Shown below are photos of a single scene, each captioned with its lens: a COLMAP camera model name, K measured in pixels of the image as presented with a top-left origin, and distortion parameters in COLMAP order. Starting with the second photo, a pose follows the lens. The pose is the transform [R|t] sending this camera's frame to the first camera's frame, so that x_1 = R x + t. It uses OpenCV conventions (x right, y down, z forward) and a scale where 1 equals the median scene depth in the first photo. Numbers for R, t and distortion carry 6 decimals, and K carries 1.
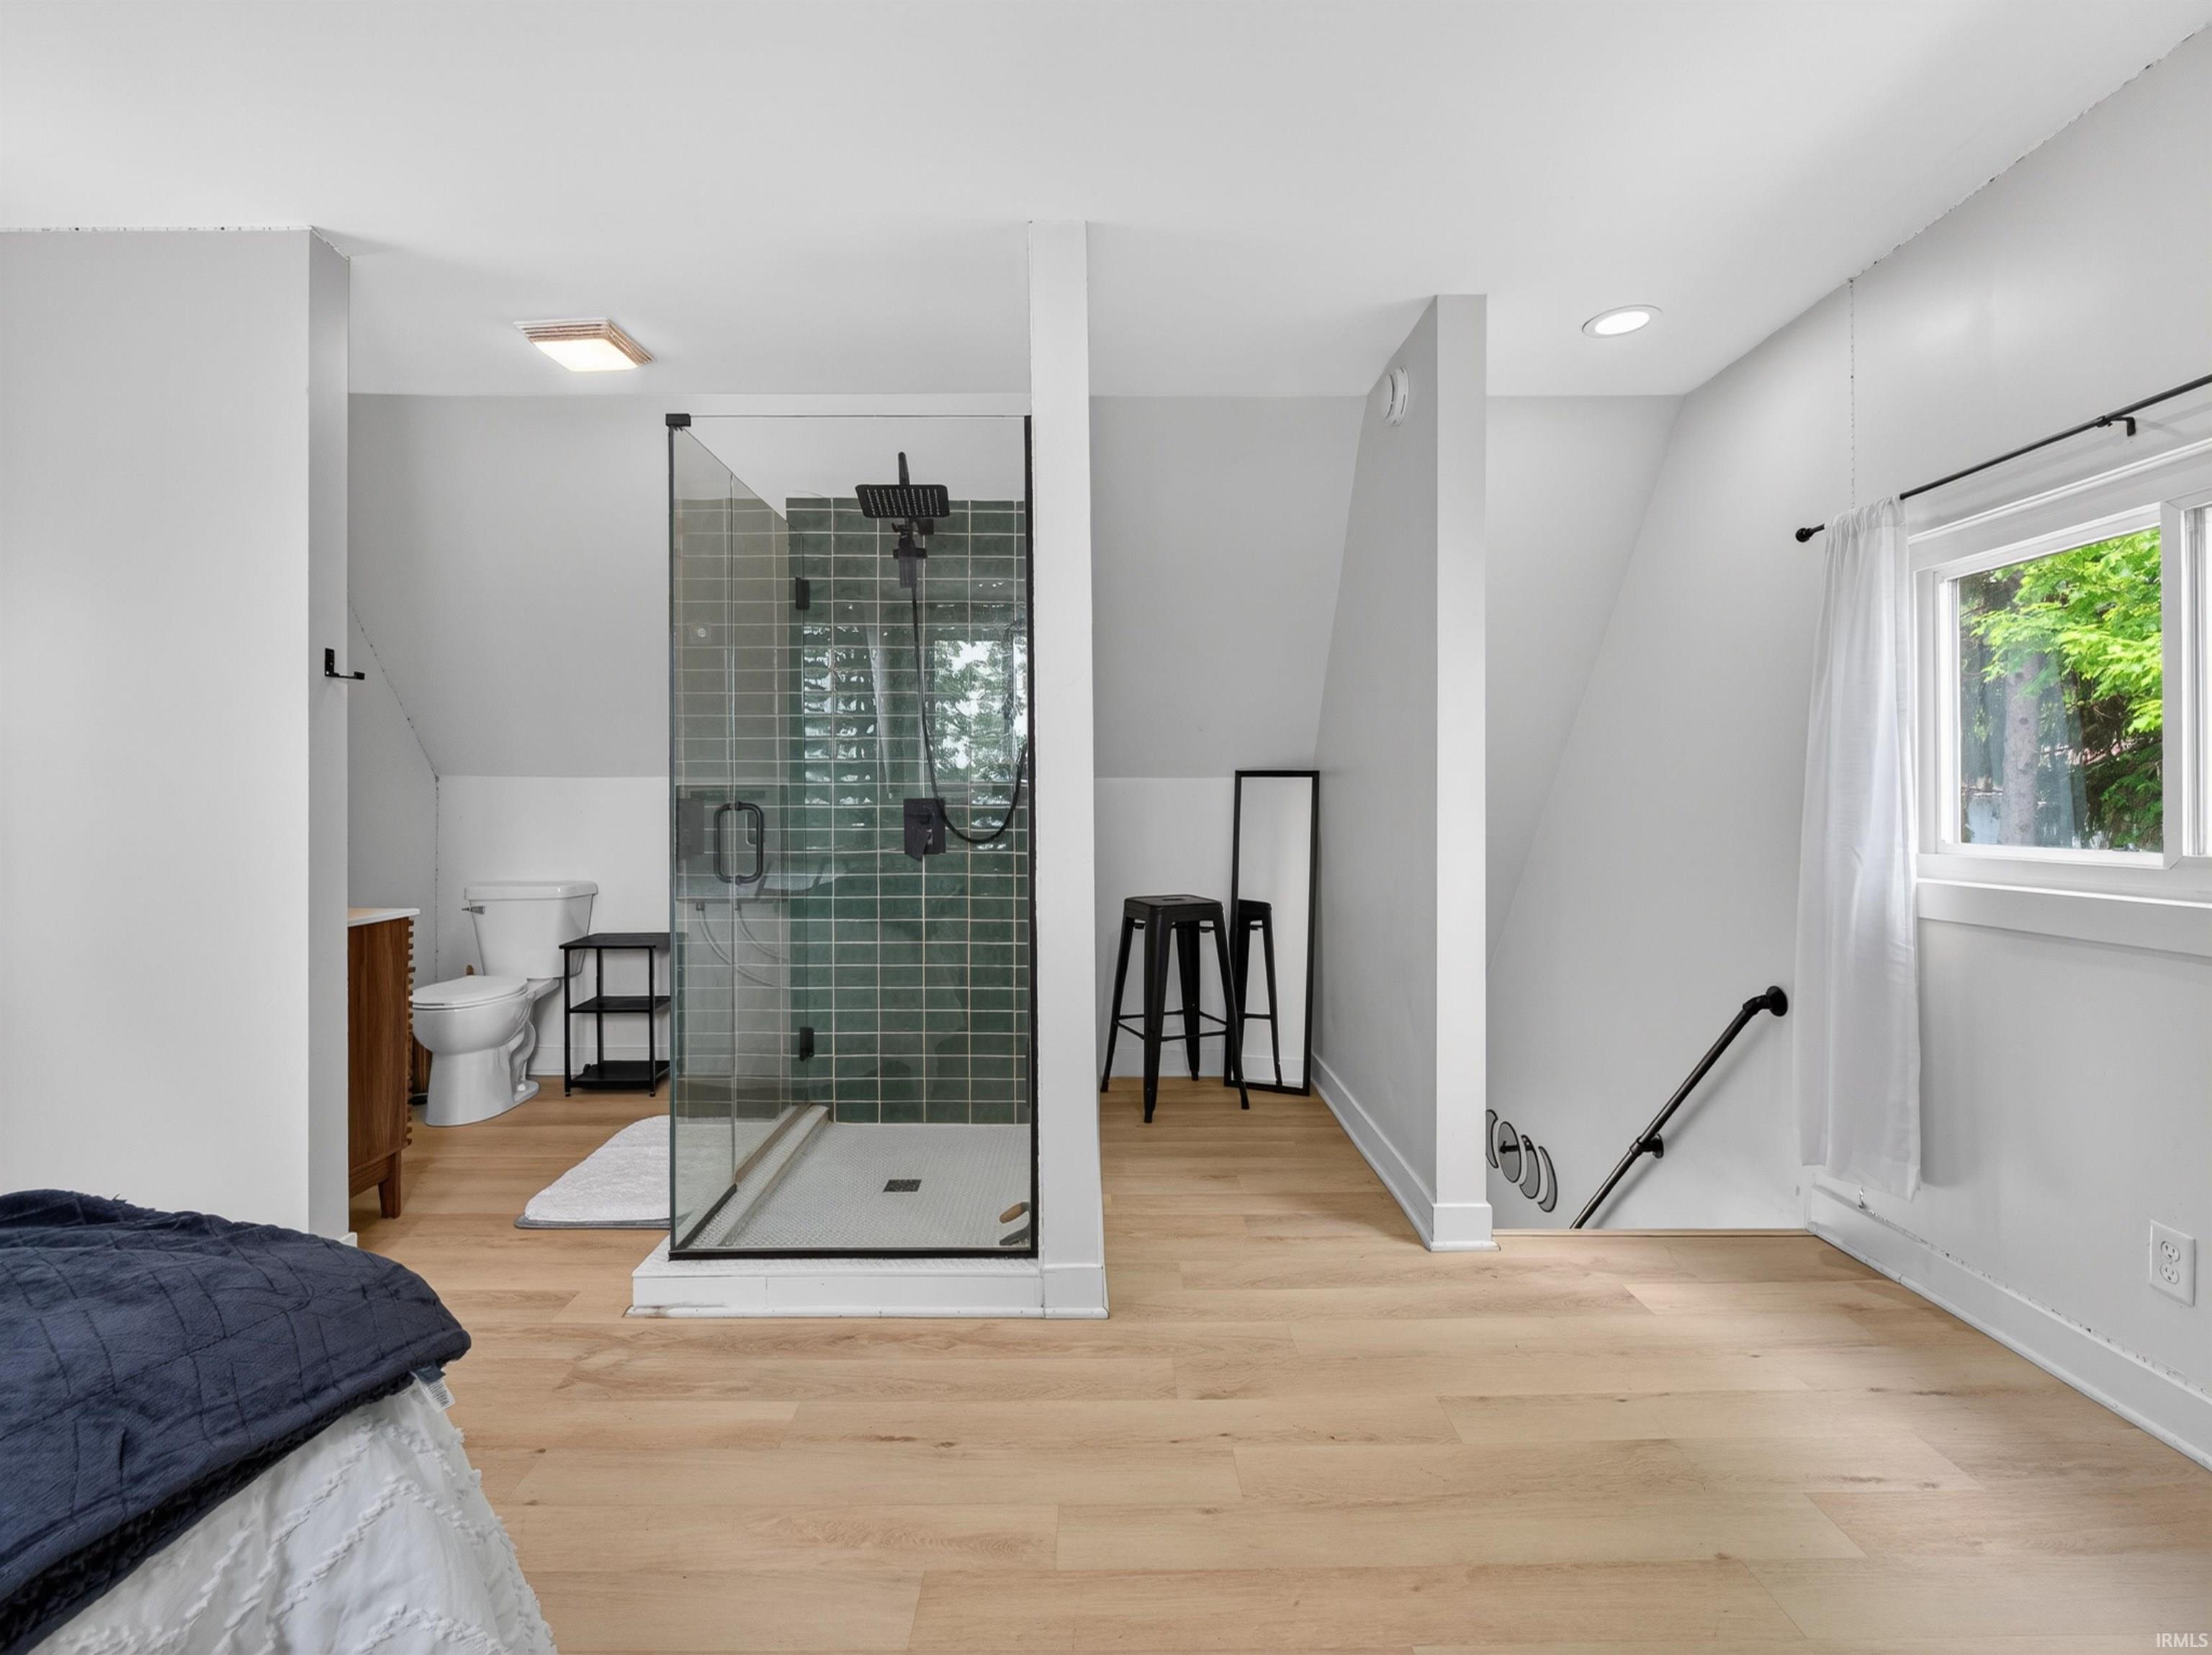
lens RADIAL K [[1040.4, 0, 1091.3], [0, 1040.4, 819.9], [0, 0, 1]] dist [-0.001036, -0.000596]
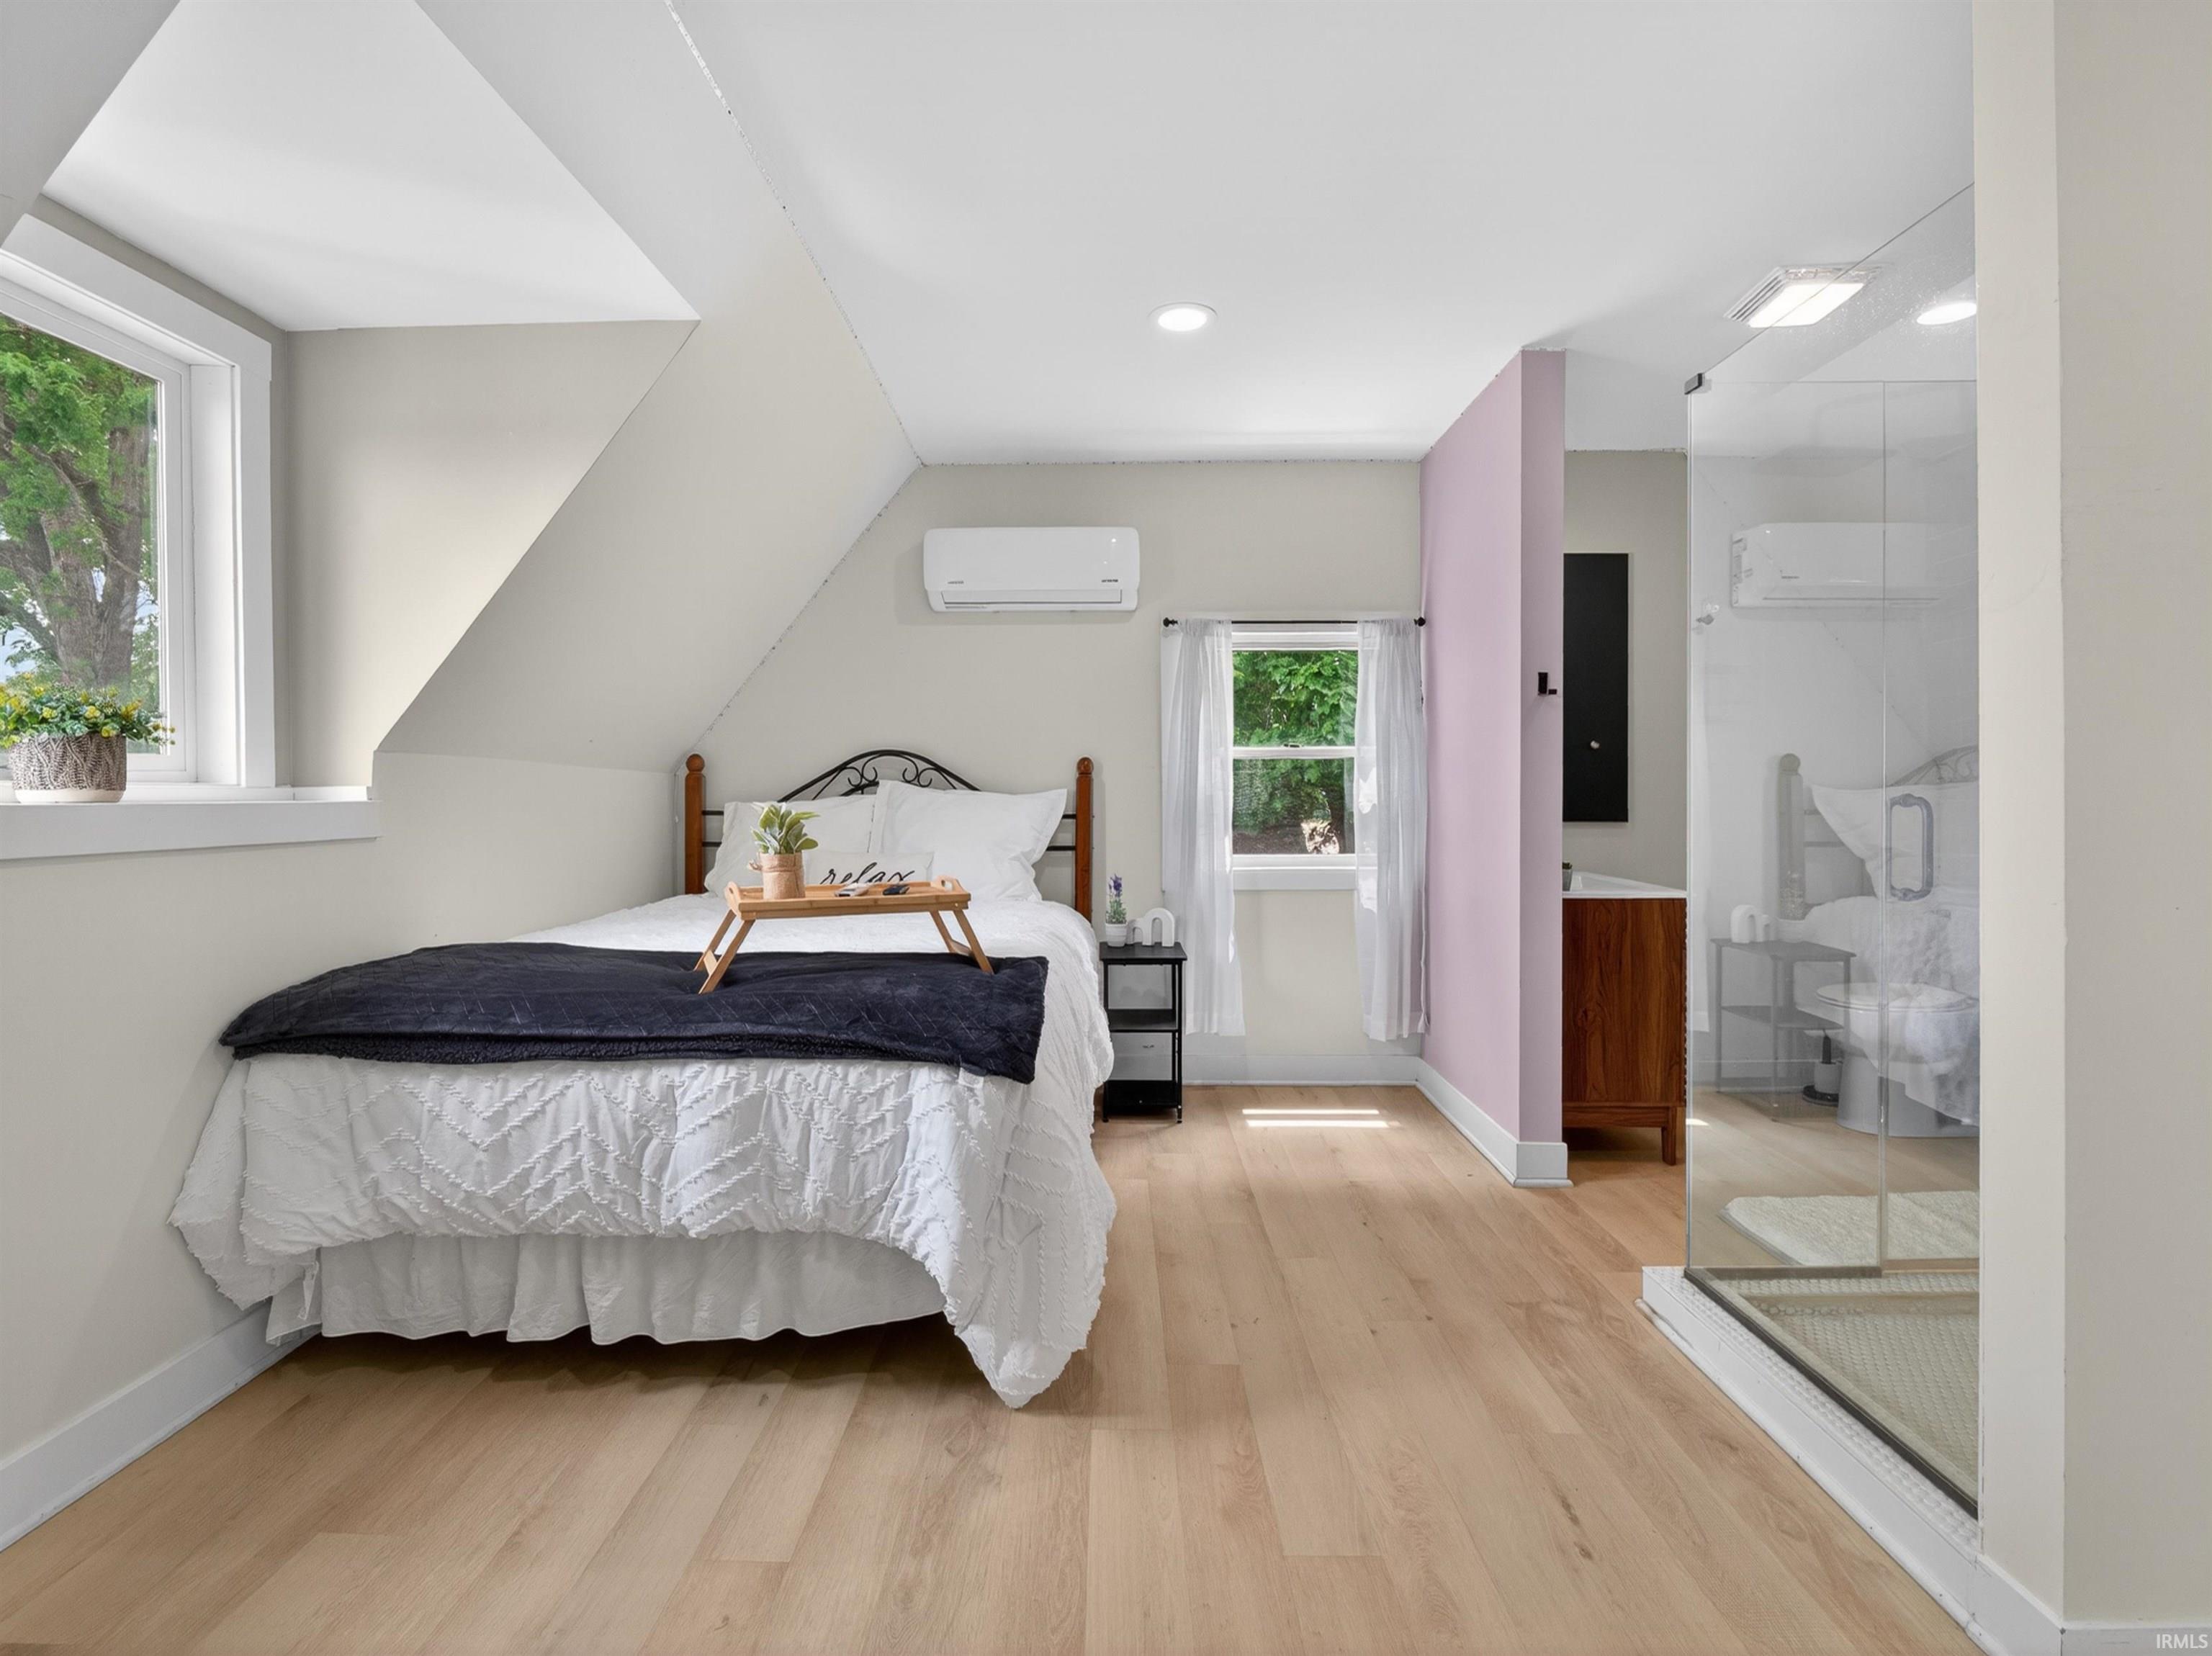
lens RADIAL K [[1057.8, 0, 1097.8], [0, 1057.8, 810.1], [0, 0, 1]] dist [-0.001359, -0.000803]
pose [[-0.009260, 0.014121, -0.999857, 0.530792], [-0.013183, 0.999812, 0.014242, -0.007667], [0.999870, 0.013313, -0.009072, 0.447618]]
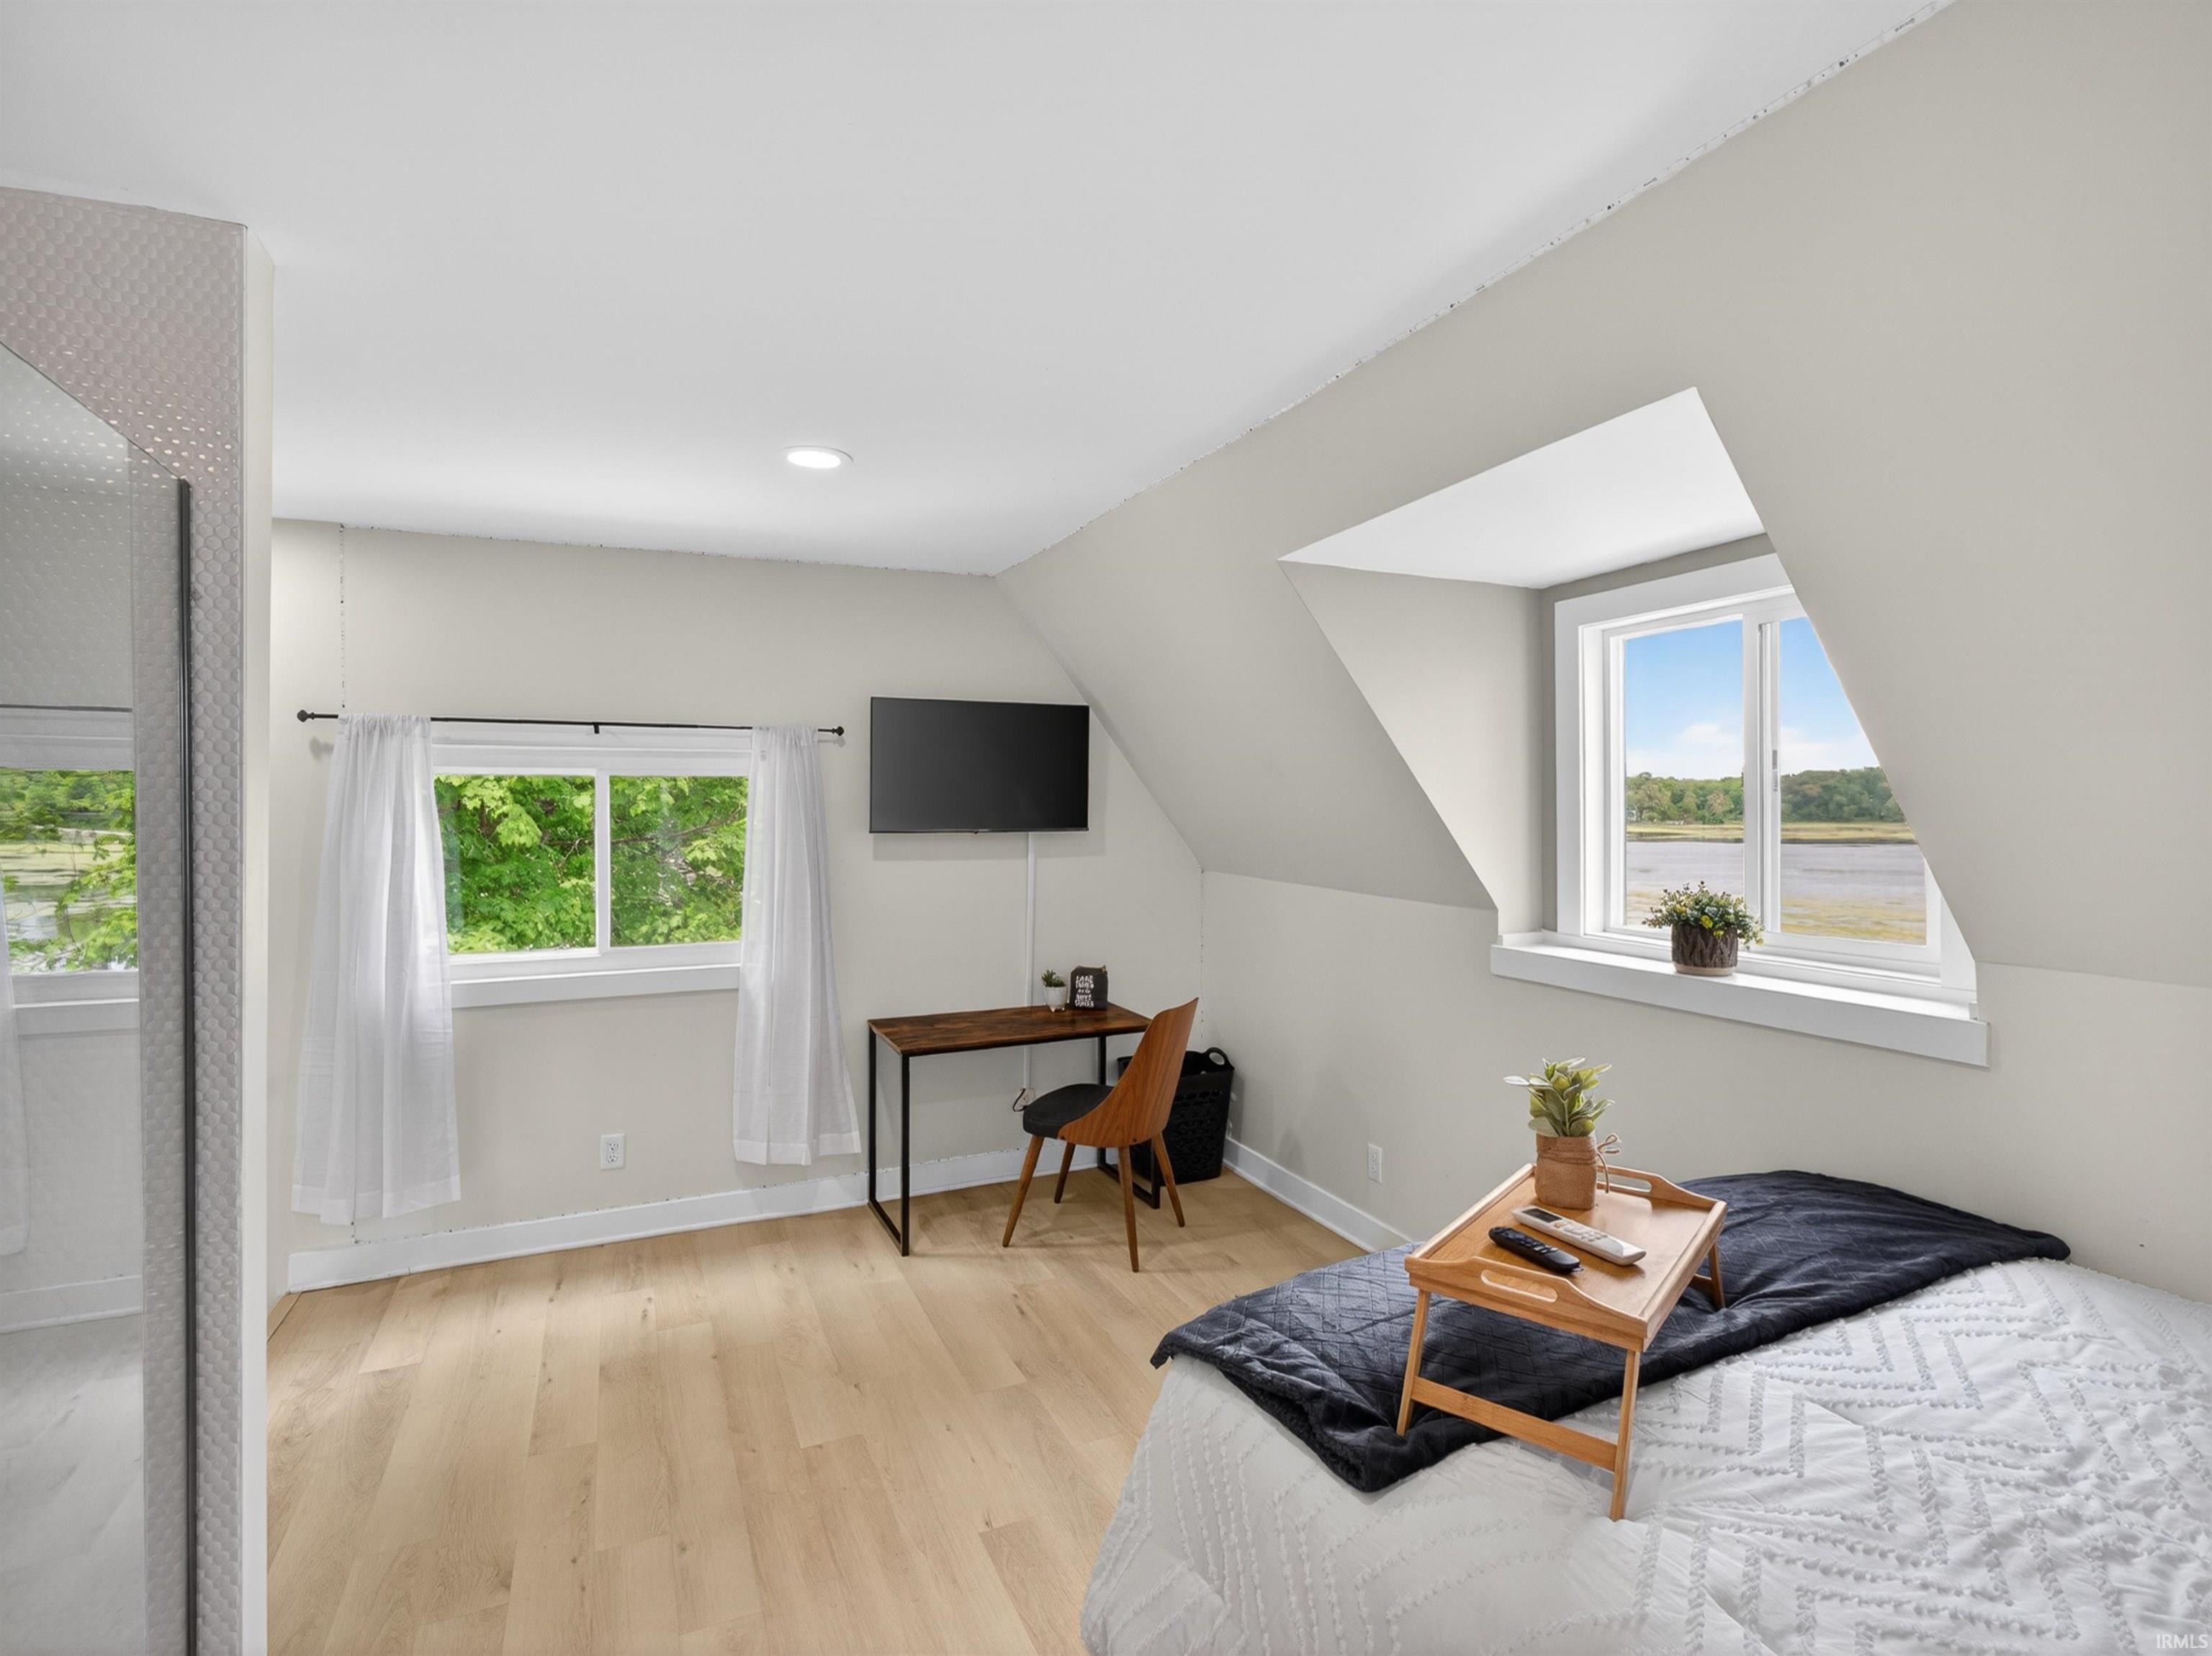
lens RADIAL K [[1057.8, 0, 1097.8], [0, 1057.8, 810.1], [0, 0, 1]] dist [-0.001359, -0.000803]
pose [[-0.413129, -0.003521, 0.910666, -0.863369], [0.015934, 0.999812, 0.011094, -0.172023], [-0.910533, 0.019093, -0.412995, 0.705906]]
